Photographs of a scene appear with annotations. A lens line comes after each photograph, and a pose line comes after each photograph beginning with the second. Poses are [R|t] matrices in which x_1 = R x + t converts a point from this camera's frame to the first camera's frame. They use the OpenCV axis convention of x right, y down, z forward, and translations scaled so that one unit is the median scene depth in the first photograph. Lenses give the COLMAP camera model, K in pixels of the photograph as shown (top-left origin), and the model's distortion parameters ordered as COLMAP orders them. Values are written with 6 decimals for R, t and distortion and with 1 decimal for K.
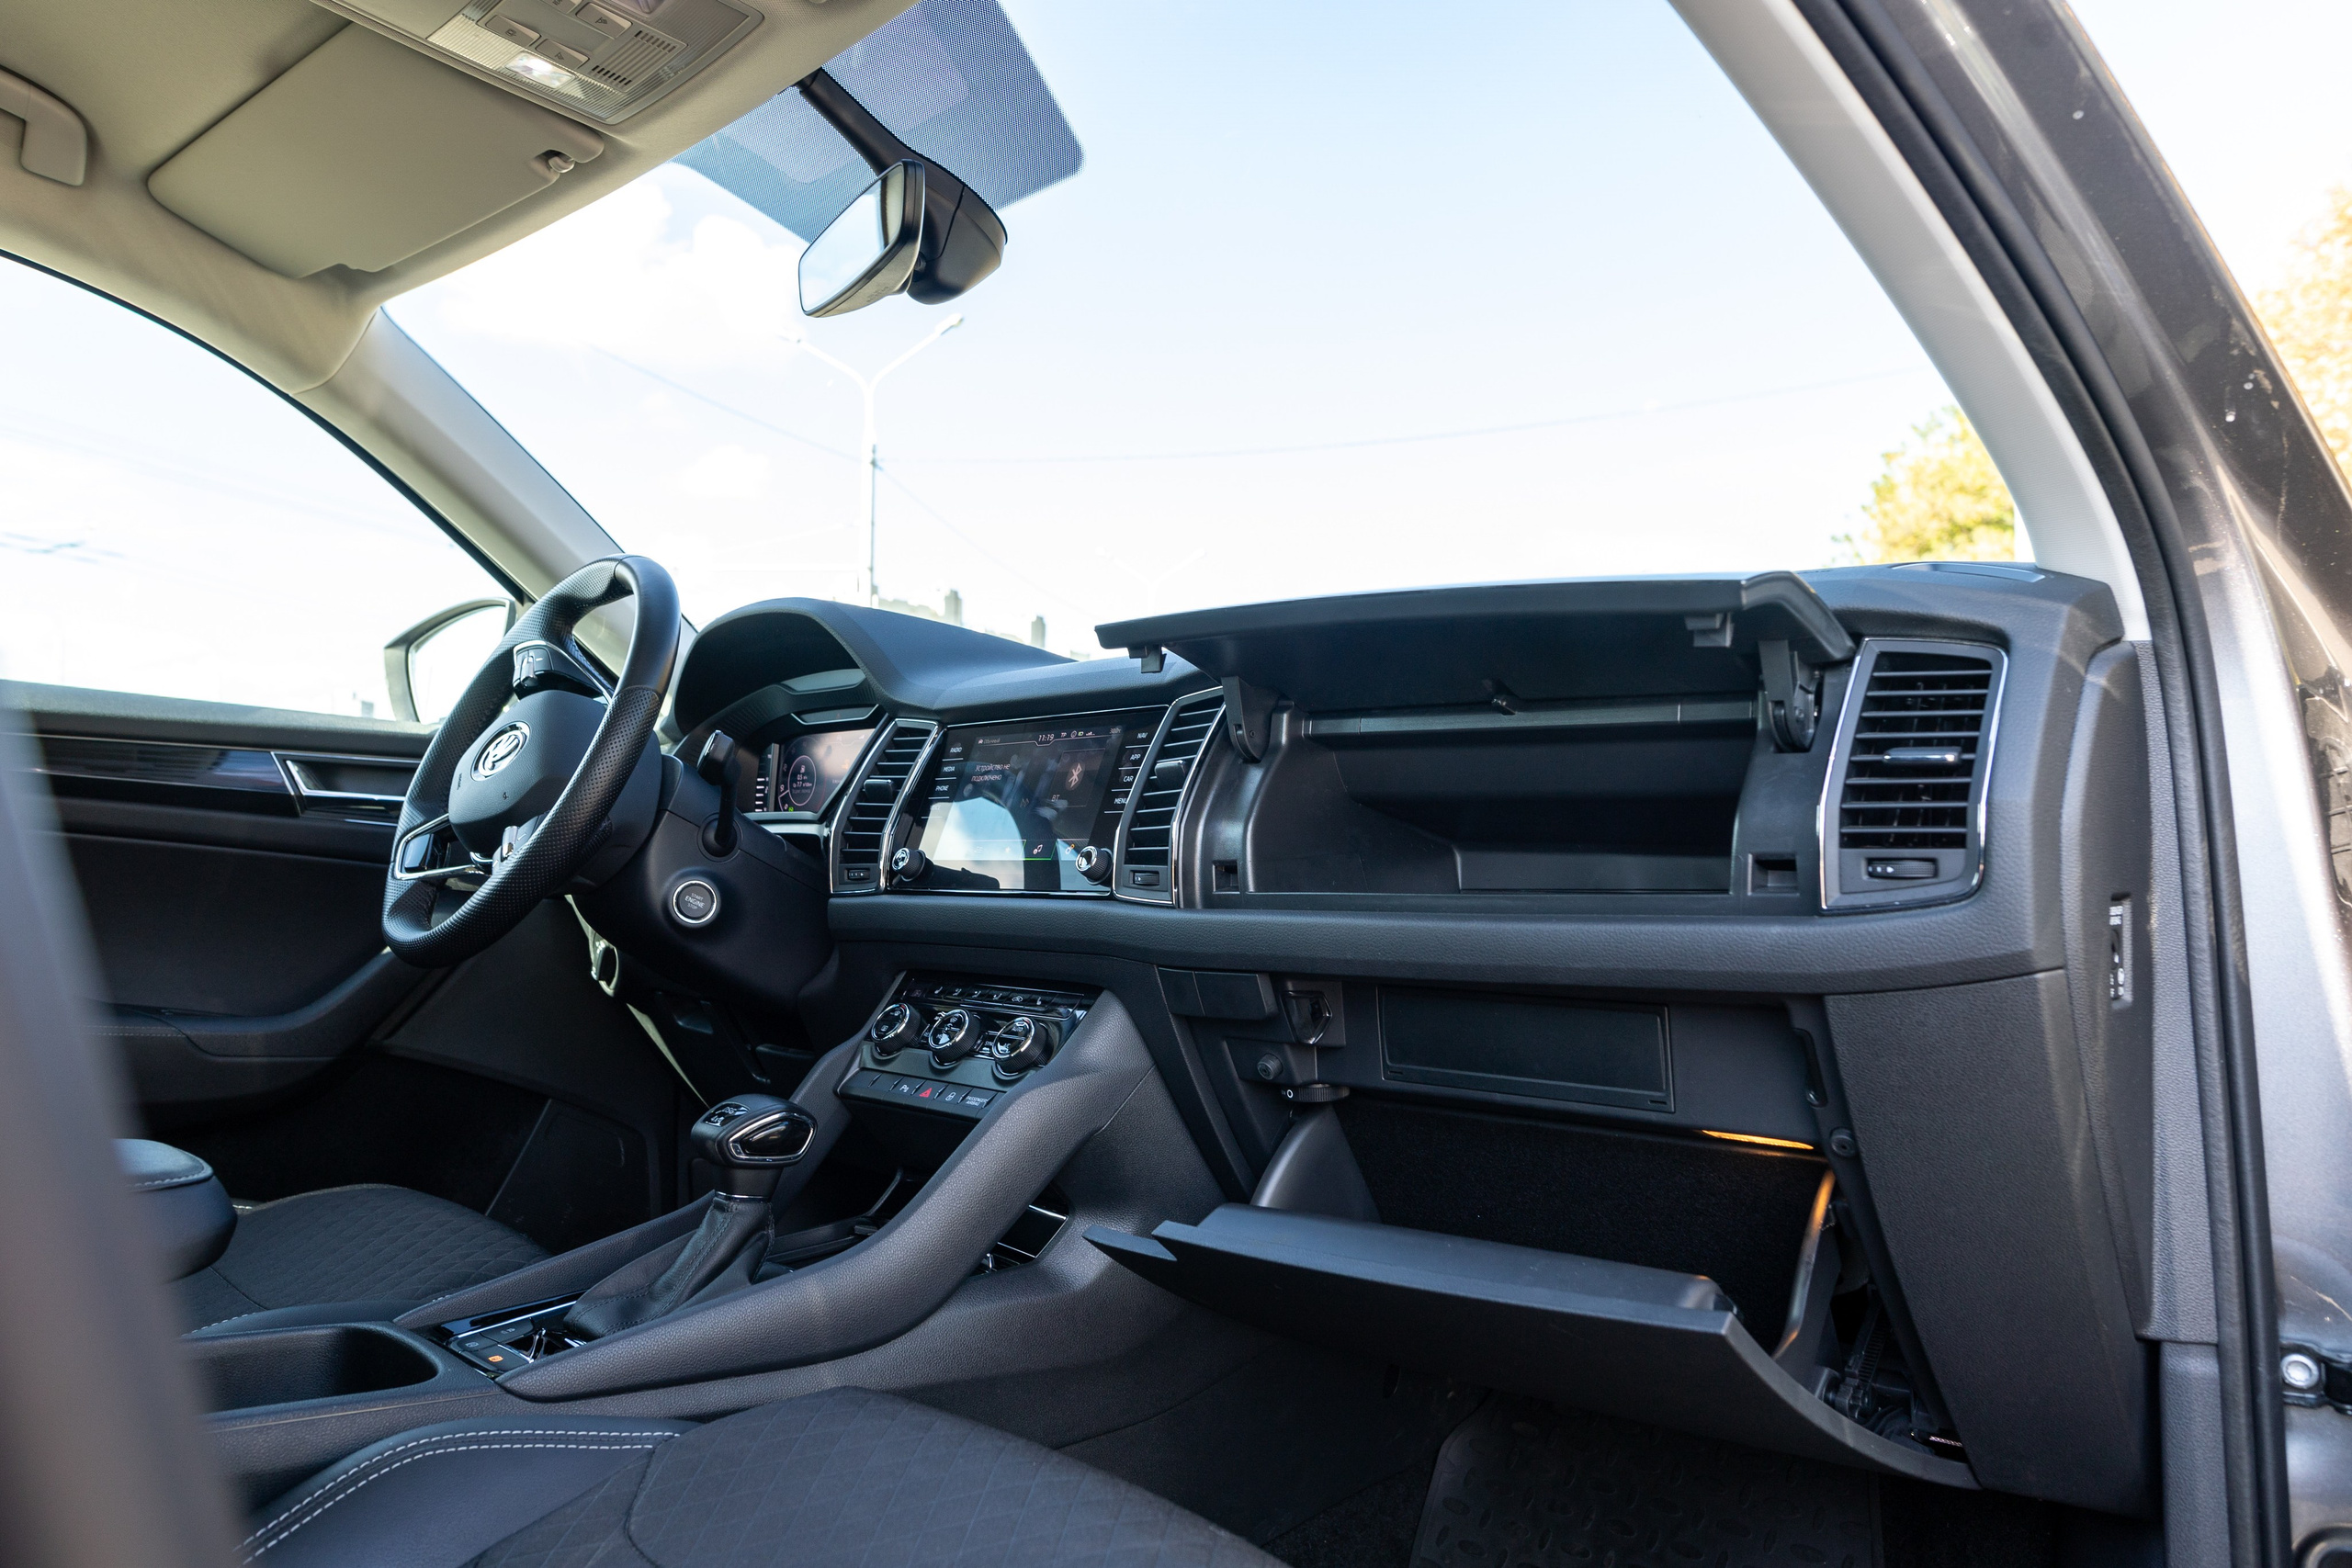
lens RADIAL K [[1625.3, 0, 1173.0], [0, 1625.3, 795.9], [0, 0, 1]] dist [0.005864, -0.004838]
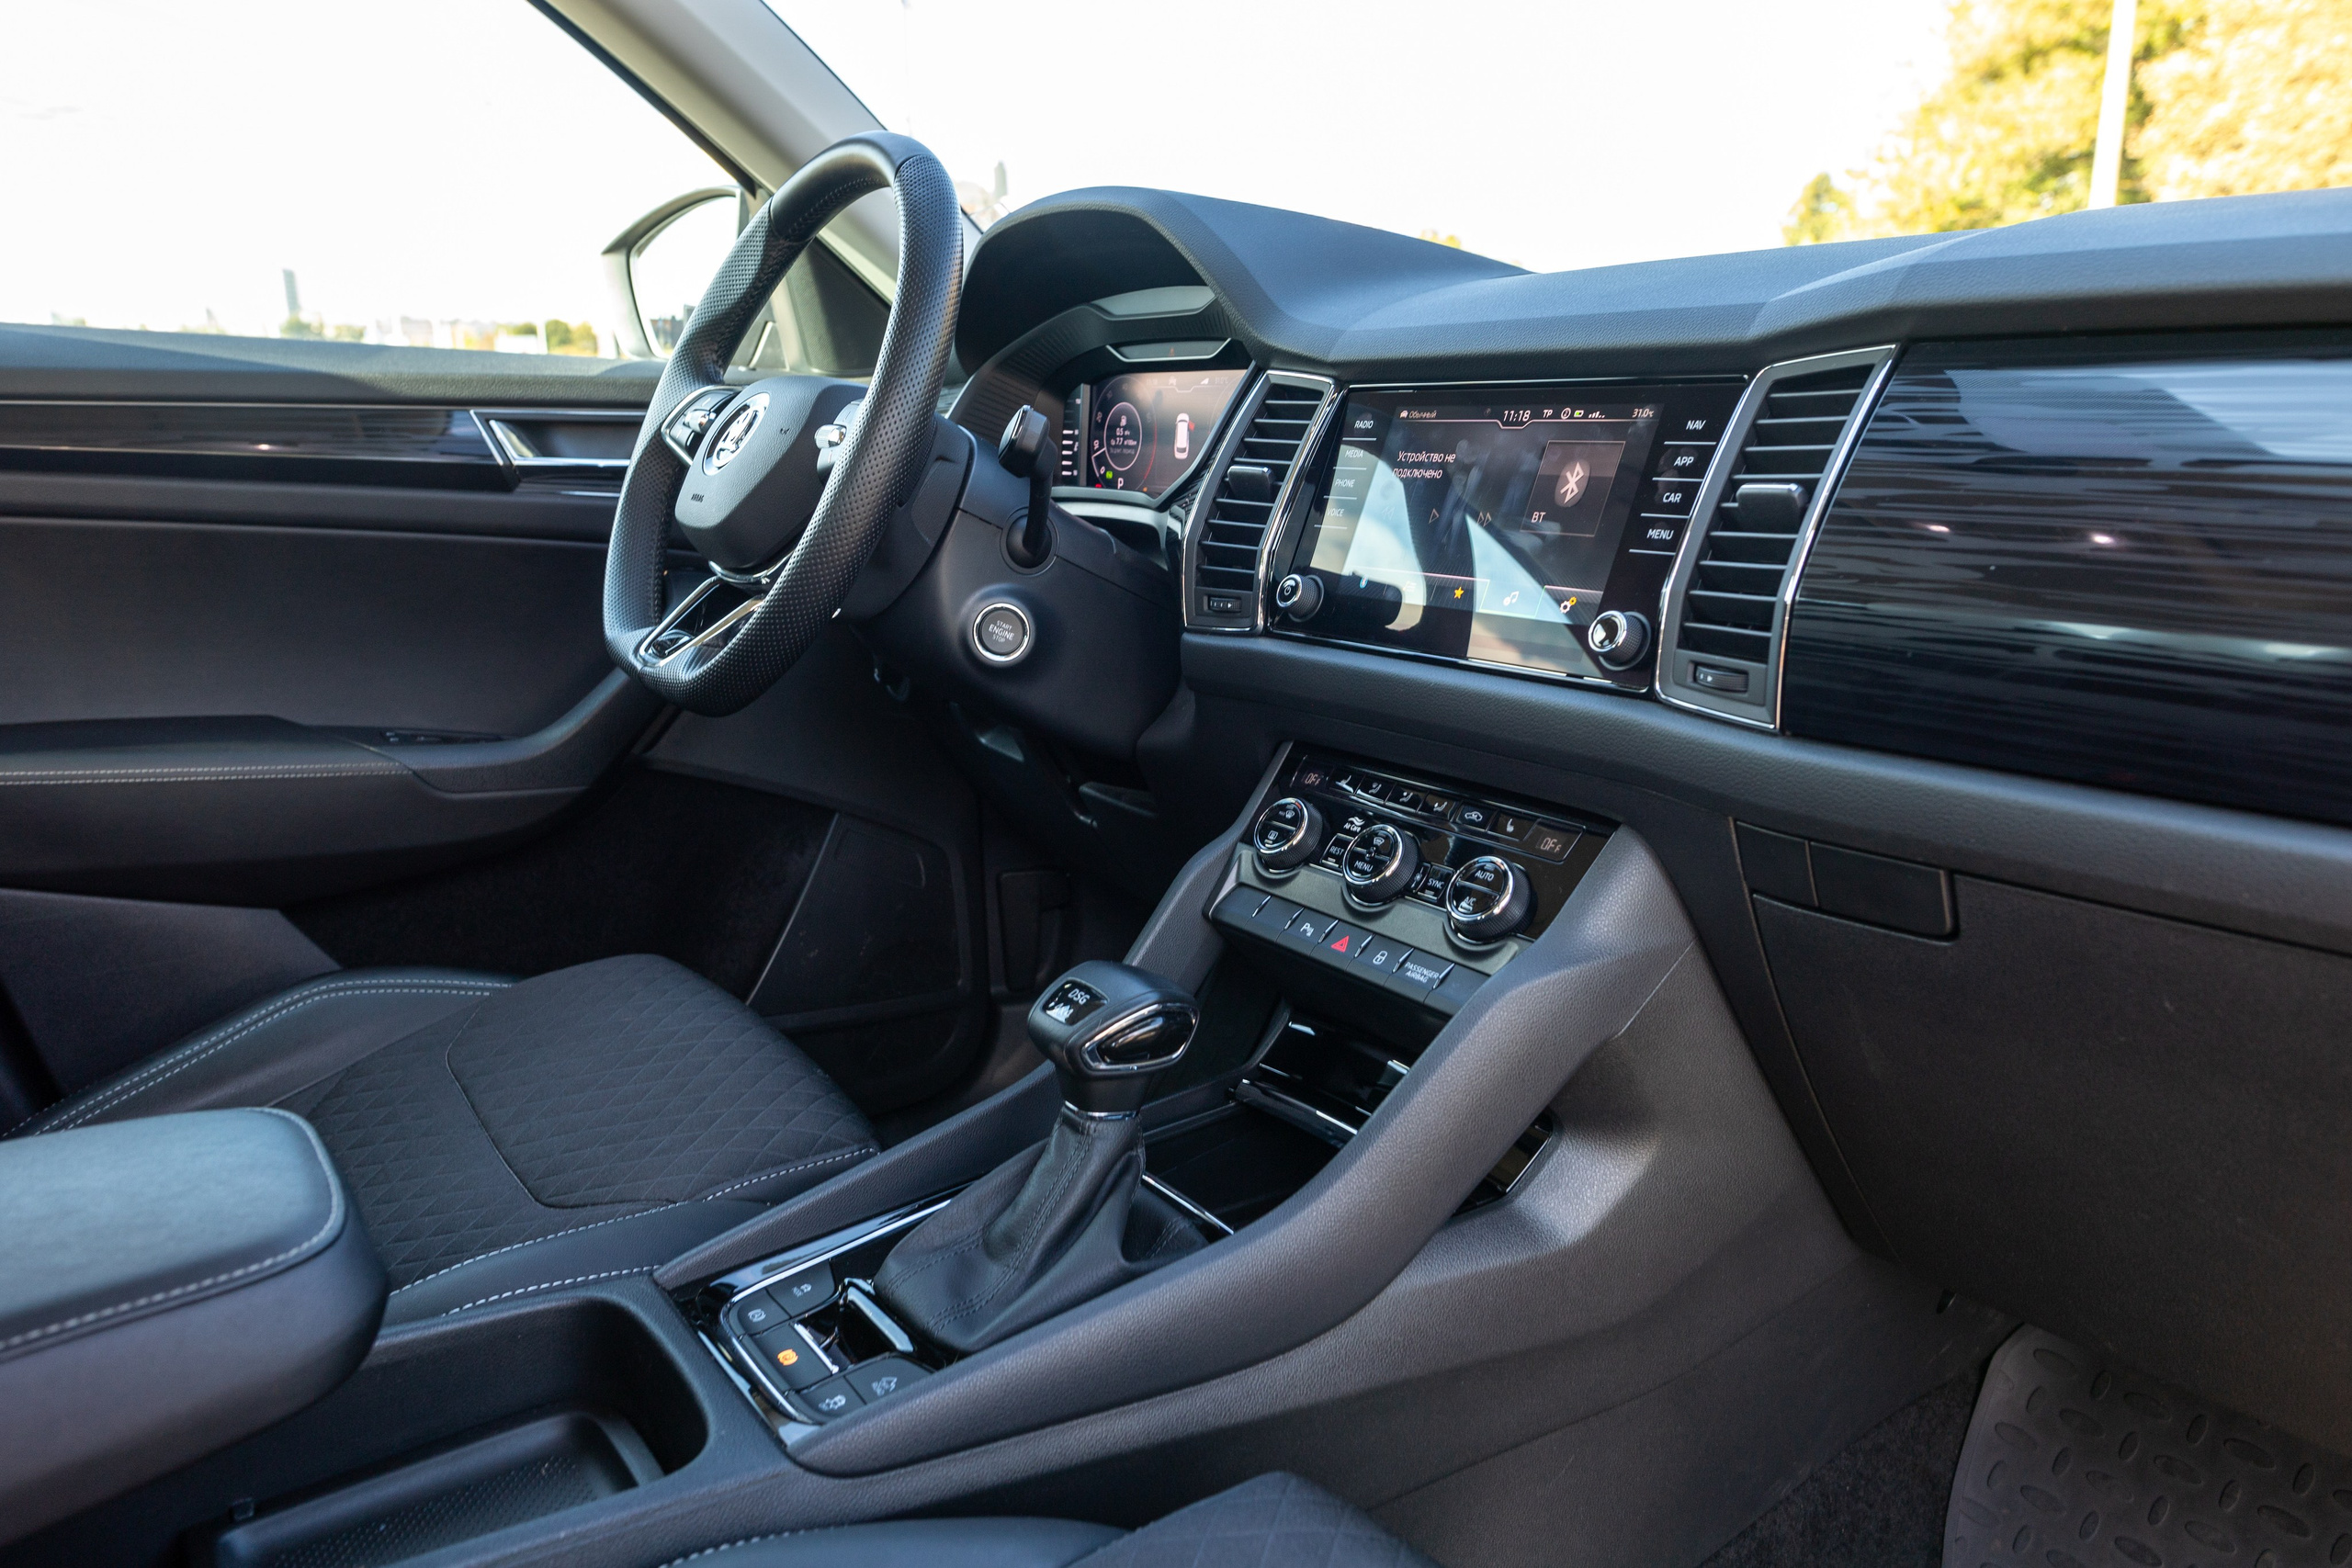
lens RADIAL K [[1625.3, 0, 1169.4], [0, 1625.3, 792.2], [0, 0, 1]] dist [0.005864, -0.004838]
pose [[0.986967, 0.024456, -0.159054, -0.106574], [0.019117, 0.963566, 0.266786, -0.065863], [0.159783, -0.266350, 0.950540, 0.309952]]
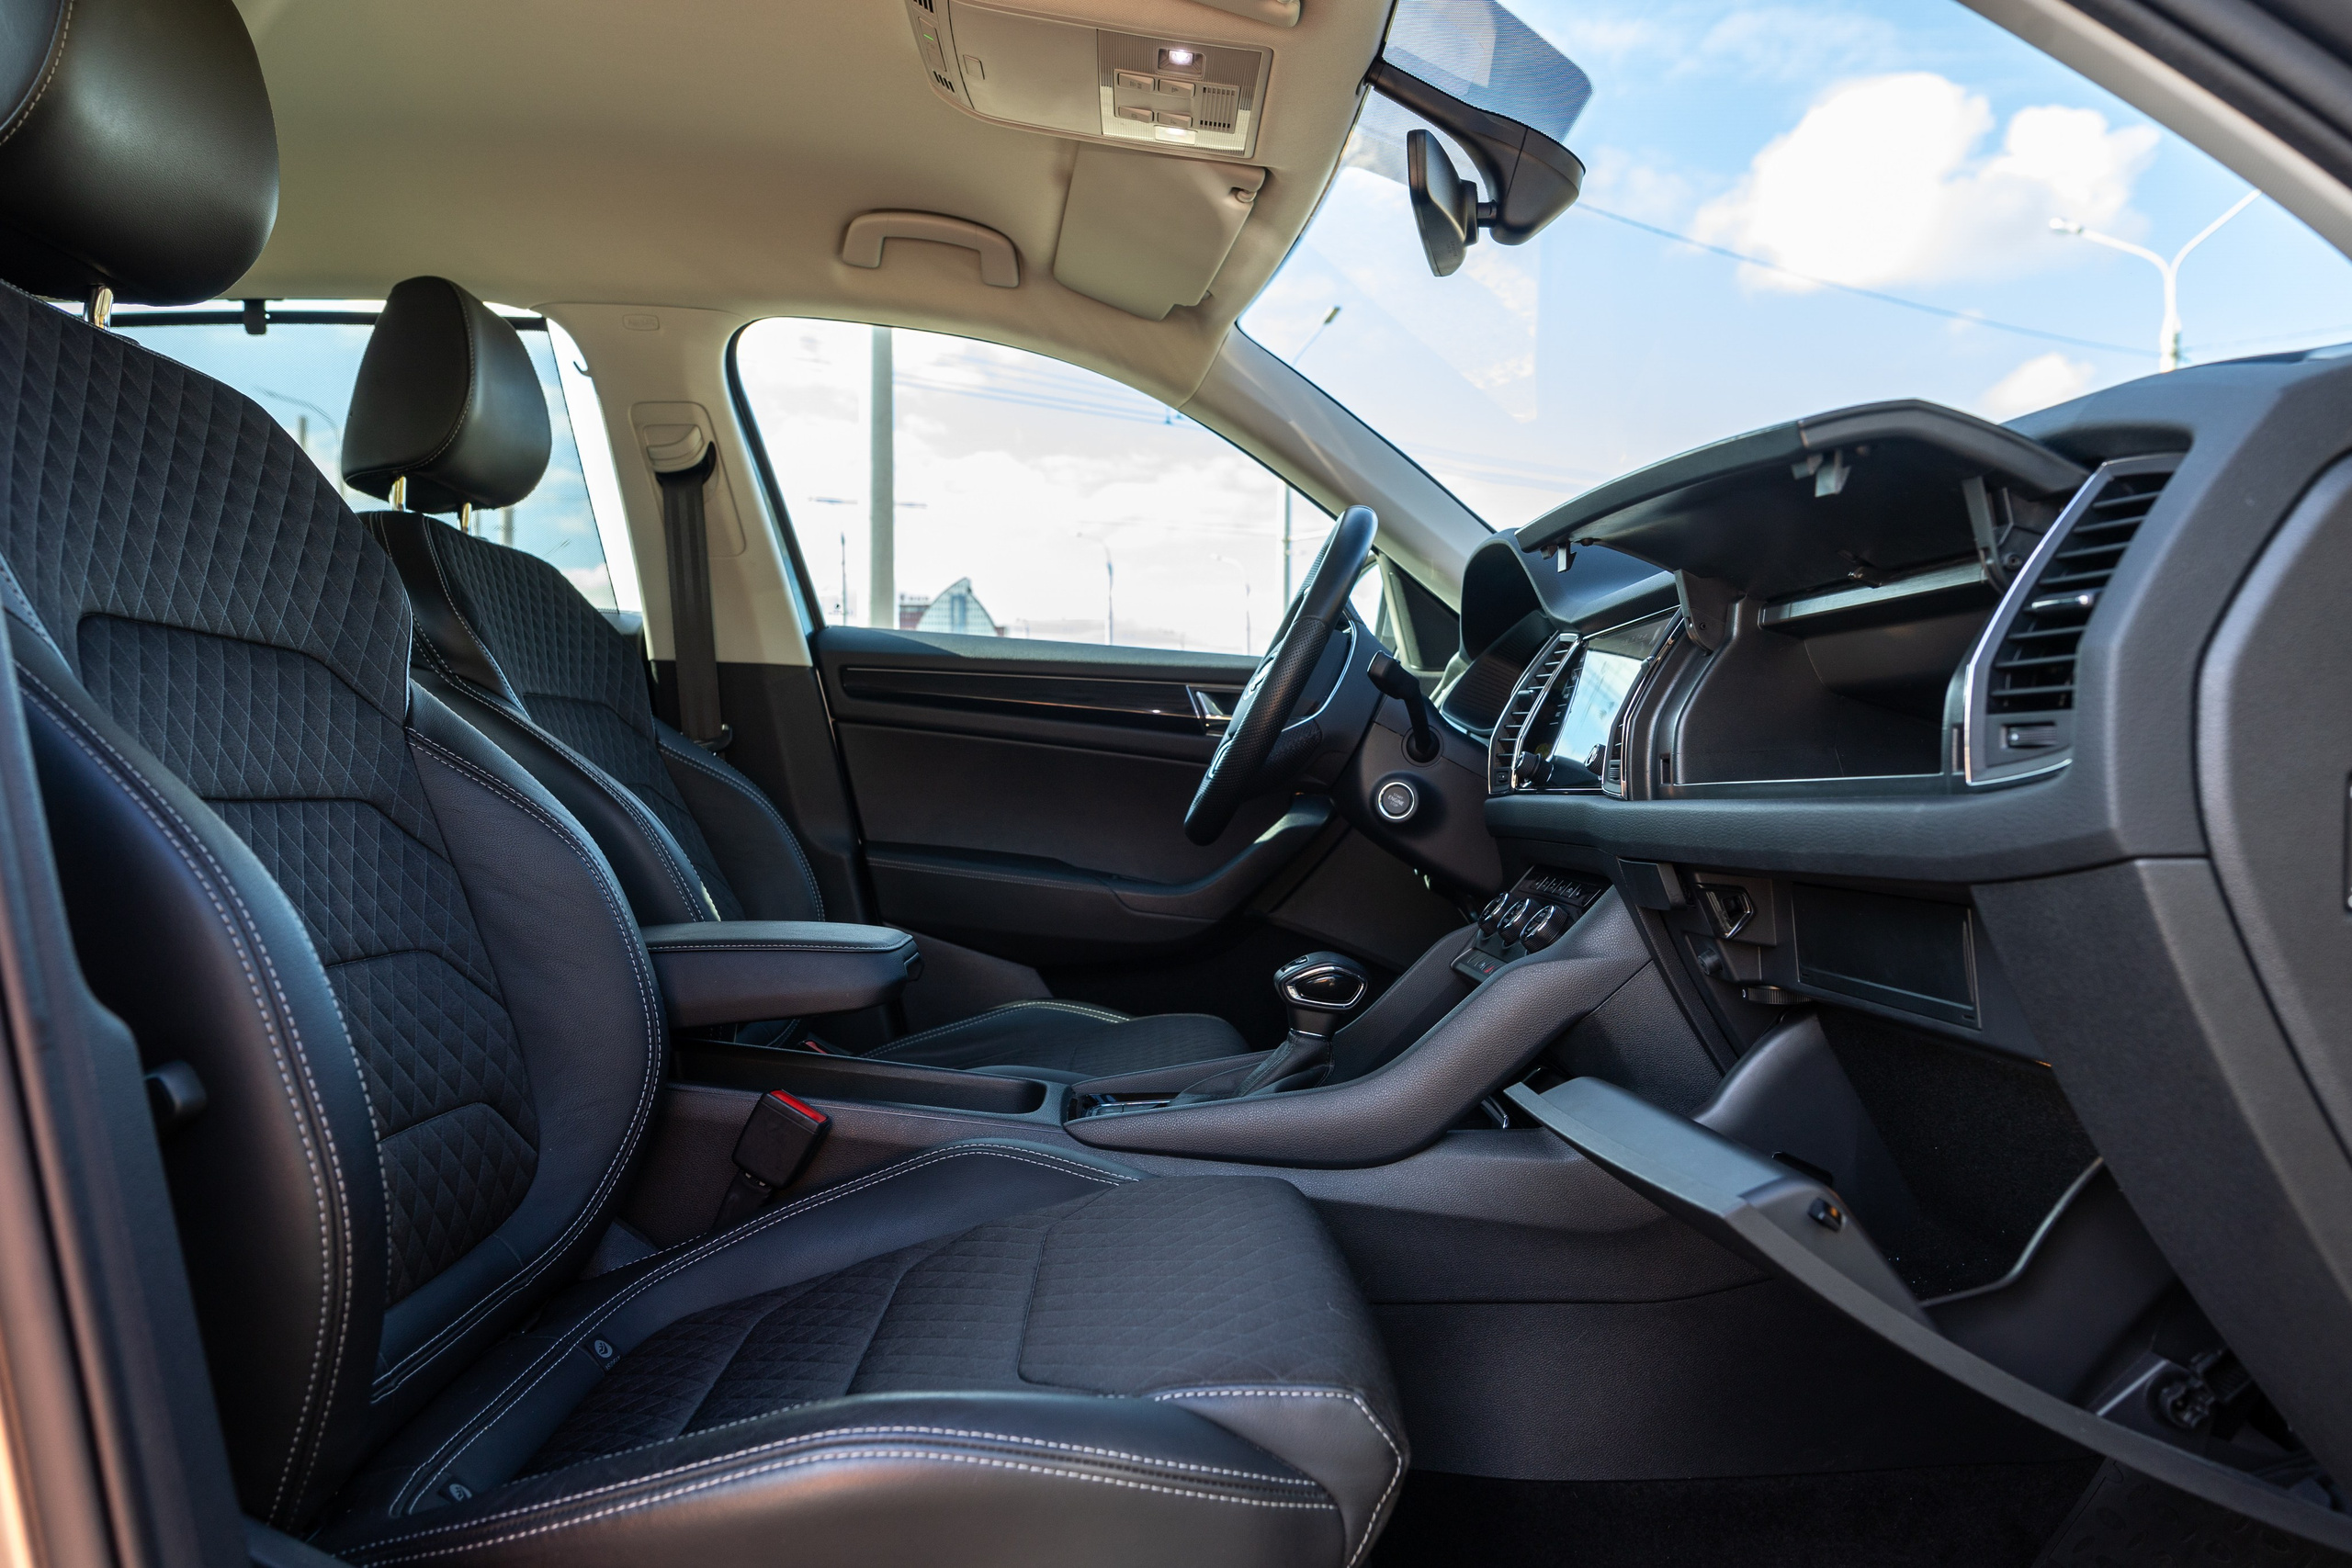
lens RADIAL K [[1625.3, 0, 1170.3], [0, 1625.3, 795.6], [0, 0, 1]] dist [0.005864, -0.004838]
pose [[0.729255, 0.016396, -0.684045, 0.412750], [0.005534, 0.999539, 0.029858, 0.028271], [0.684219, -0.025560, 0.728828, 0.046924]]
